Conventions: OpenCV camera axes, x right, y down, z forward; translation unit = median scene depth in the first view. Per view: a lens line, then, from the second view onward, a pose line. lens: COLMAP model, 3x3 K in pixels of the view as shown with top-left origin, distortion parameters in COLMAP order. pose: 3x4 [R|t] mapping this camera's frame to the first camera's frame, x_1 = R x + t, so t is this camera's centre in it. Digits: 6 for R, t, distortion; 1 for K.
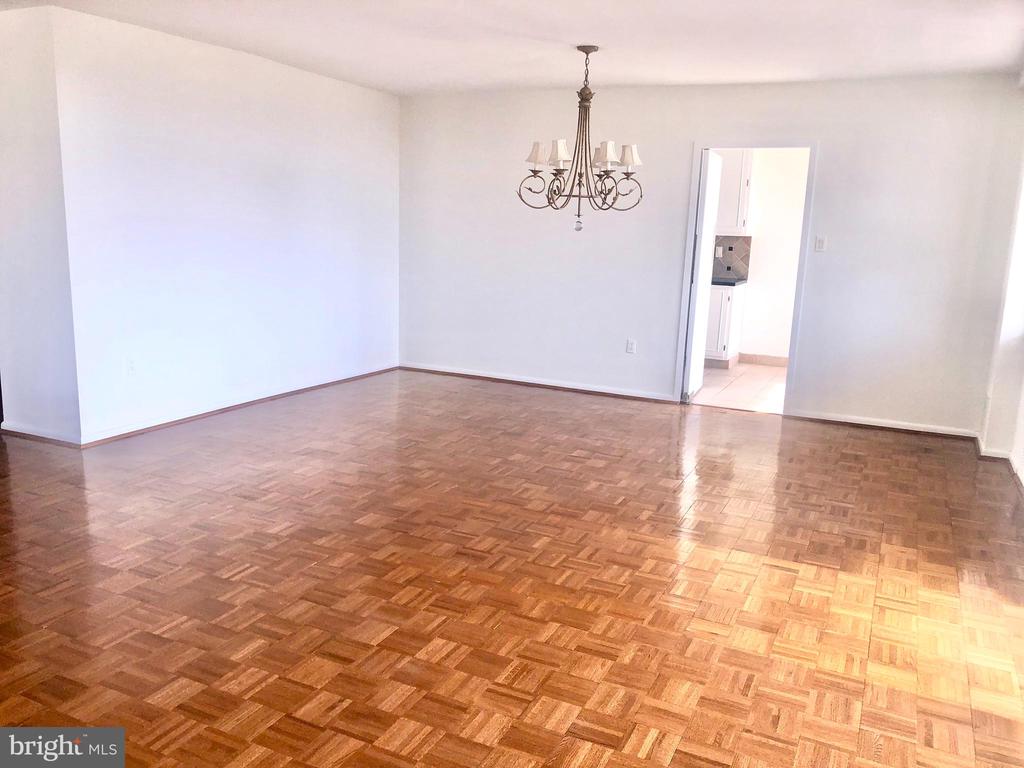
lens RADIAL K [[861.5, 0, 514.6], [0, 861.5, 392.5], [0, 0, 1]] dist [0.099977, -0.262245]
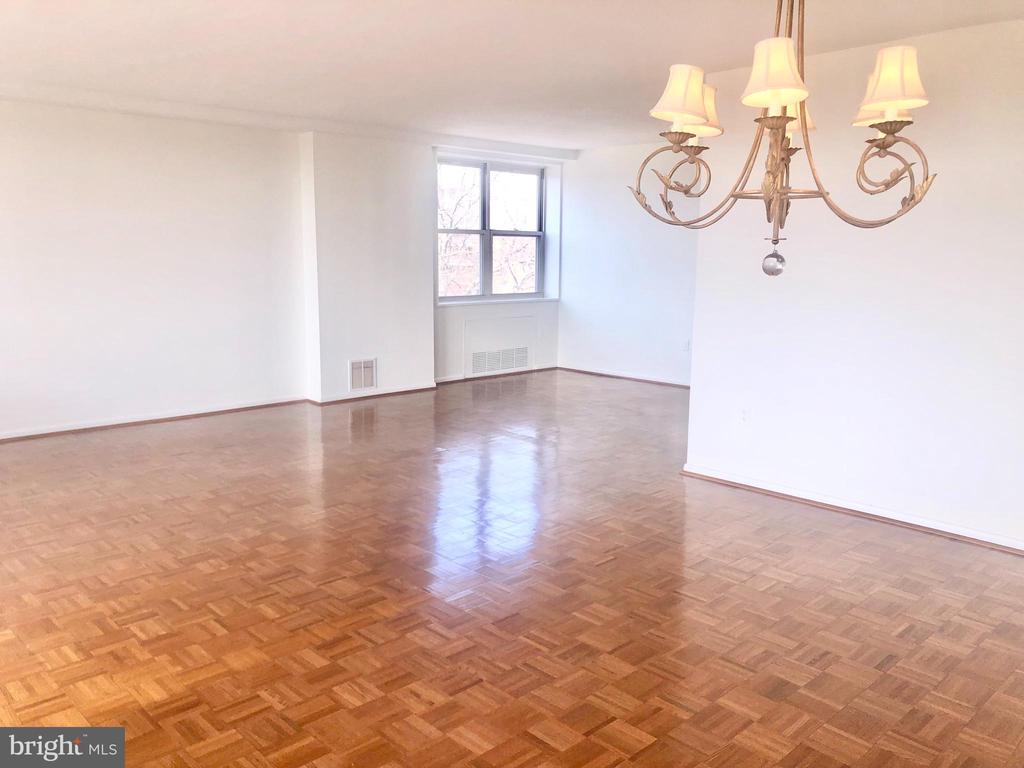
lens RADIAL K [[861.5, 0, 514.6], [0, 861.5, 392.5], [0, 0, 1]] dist [0.099977, -0.262245]
pose [[-0.369128, 0.118864, -0.921746, 0.656131], [-0.212796, 0.954631, 0.208322, -0.247495], [0.904689, 0.273042, -0.327087, 1.325007]]
